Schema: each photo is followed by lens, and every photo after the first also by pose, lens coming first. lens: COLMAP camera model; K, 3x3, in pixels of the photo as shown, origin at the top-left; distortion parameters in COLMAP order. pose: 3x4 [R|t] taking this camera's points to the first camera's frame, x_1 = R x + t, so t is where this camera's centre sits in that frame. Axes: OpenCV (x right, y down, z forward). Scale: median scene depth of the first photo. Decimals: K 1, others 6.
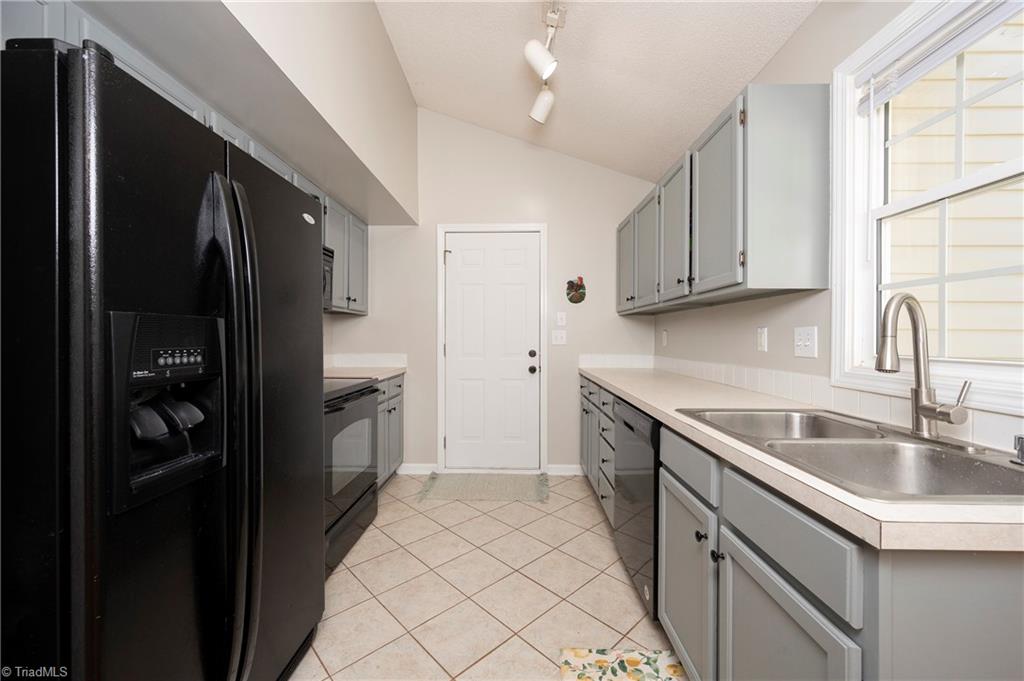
lens RADIAL K [[408.2, 0, 515.4], [0, 408.2, 337.9], [0, 0, 1]] dist [-0.001755, 0.000469]
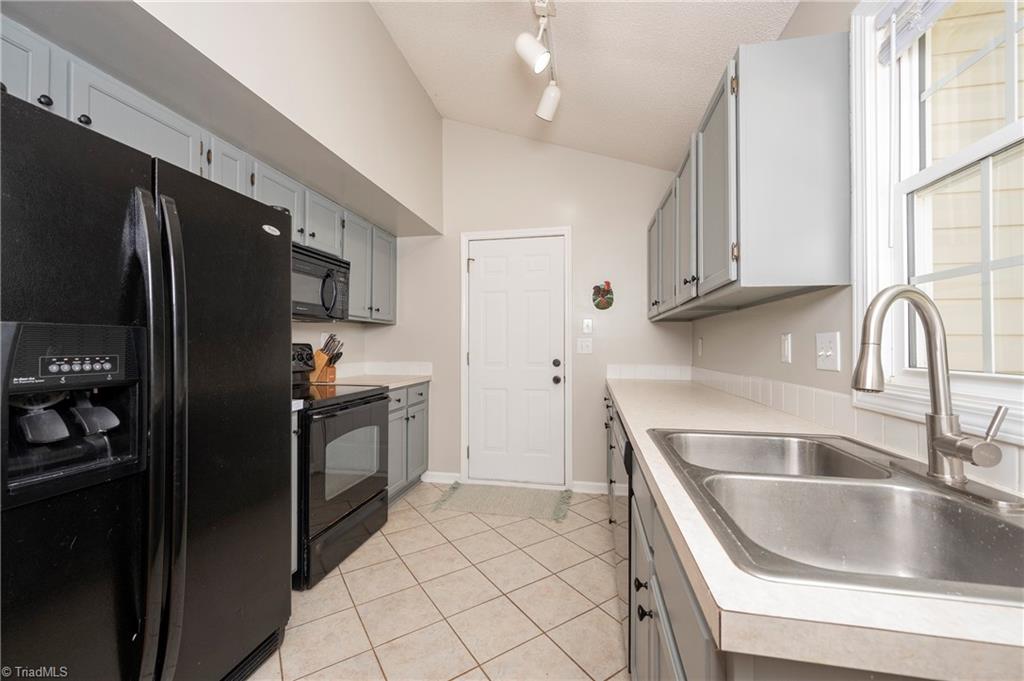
lens RADIAL K [[408.2, 0, 517.9], [0, 408.2, 340.5], [0, 0, 1]] dist [-0.001755, 0.000469]
pose [[0.984046, -0.002855, -0.177890, 0.169919], [0.000124, 0.999882, -0.015363, 0.000690], [0.177913, 0.015096, 0.983930, 0.061969]]
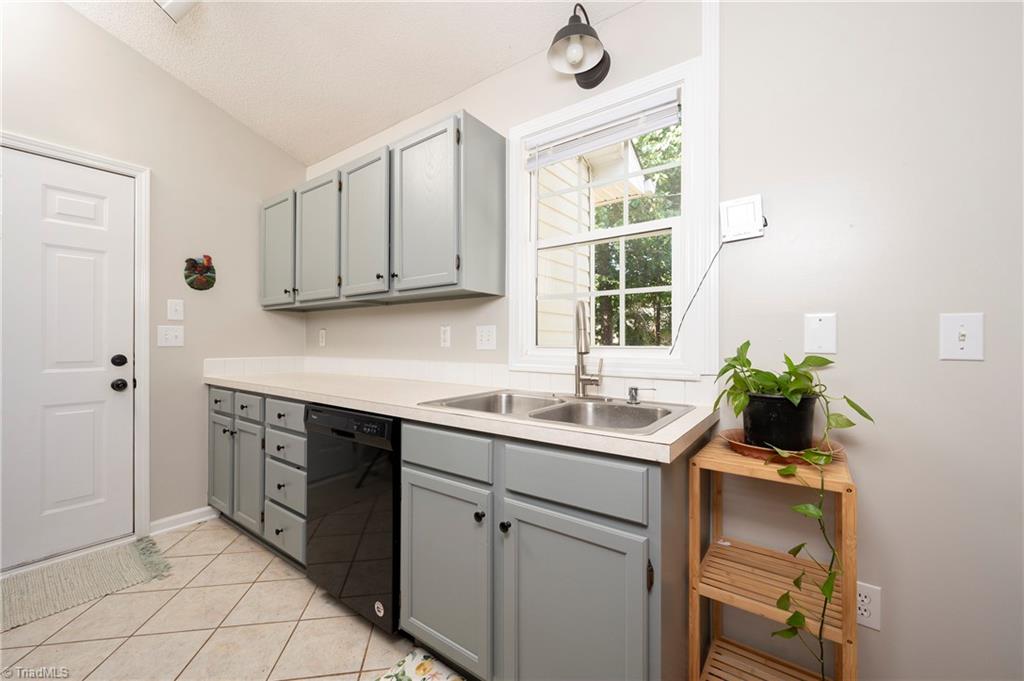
lens RADIAL K [[408.2, 0, 516.6], [0, 408.2, 339.6], [0, 0, 1]] dist [-0.001755, 0.000469]
pose [[0.579940, 0.001217, 0.814658, -0.168030], [0.004555, 0.999978, -0.004737, 0.015284], [-0.814647, 0.006458, 0.579922, 0.143143]]
